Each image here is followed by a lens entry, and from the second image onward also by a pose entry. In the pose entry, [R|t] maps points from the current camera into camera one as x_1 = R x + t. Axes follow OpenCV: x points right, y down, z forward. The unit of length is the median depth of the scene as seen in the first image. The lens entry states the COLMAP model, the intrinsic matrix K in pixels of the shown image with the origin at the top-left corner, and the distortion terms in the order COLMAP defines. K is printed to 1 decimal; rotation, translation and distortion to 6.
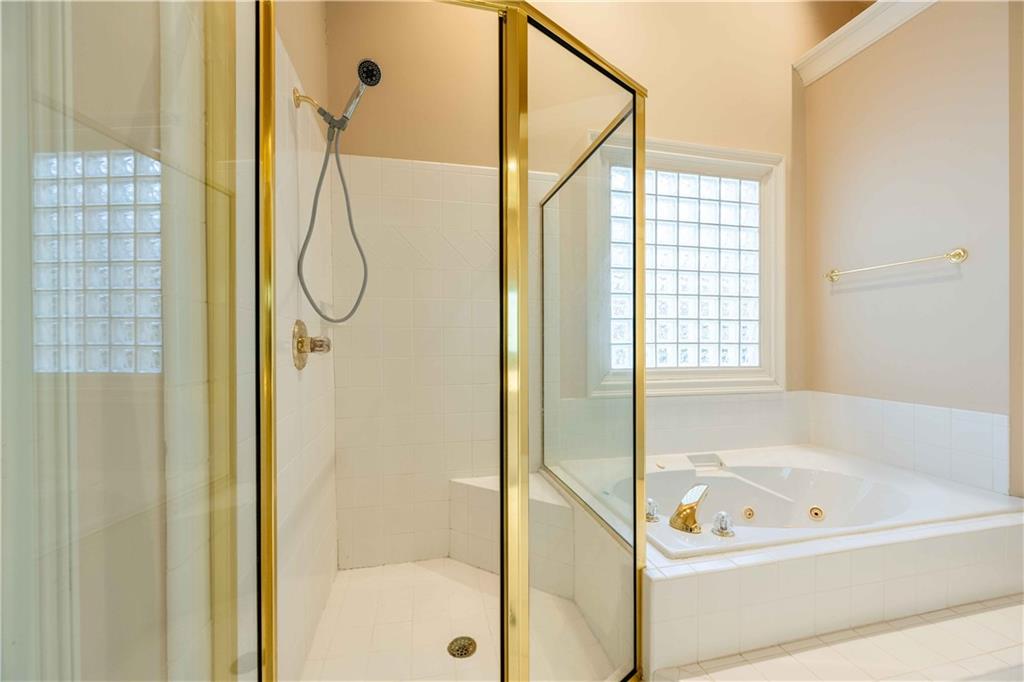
lens RADIAL K [[411.9, 0, 509.6], [0, 411.9, 349.4], [0, 0, 1]] dist [0.001097, -0.000230]
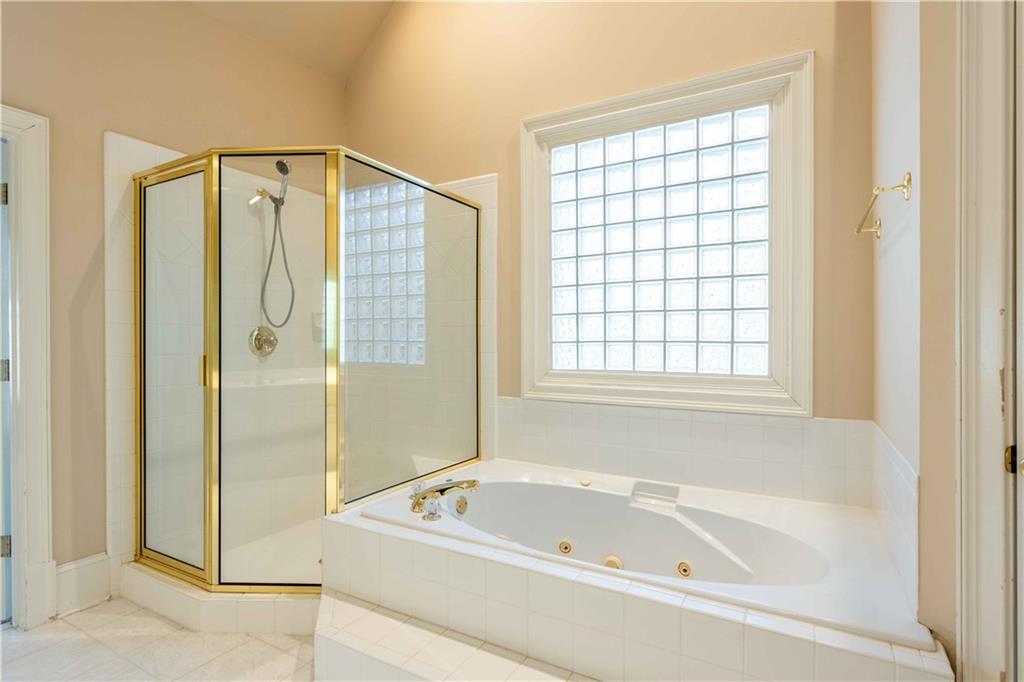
lens RADIAL K [[536.3, 0, 515.0], [0, 536.3, 344.7], [0, 0, 1]] dist [0.045538, 0.000051]
pose [[0.750063, 0.008072, -0.661317, 0.888742], [-0.010431, 0.999946, 0.000375, -0.006398], [0.661284, 0.006617, 0.750107, 0.051563]]
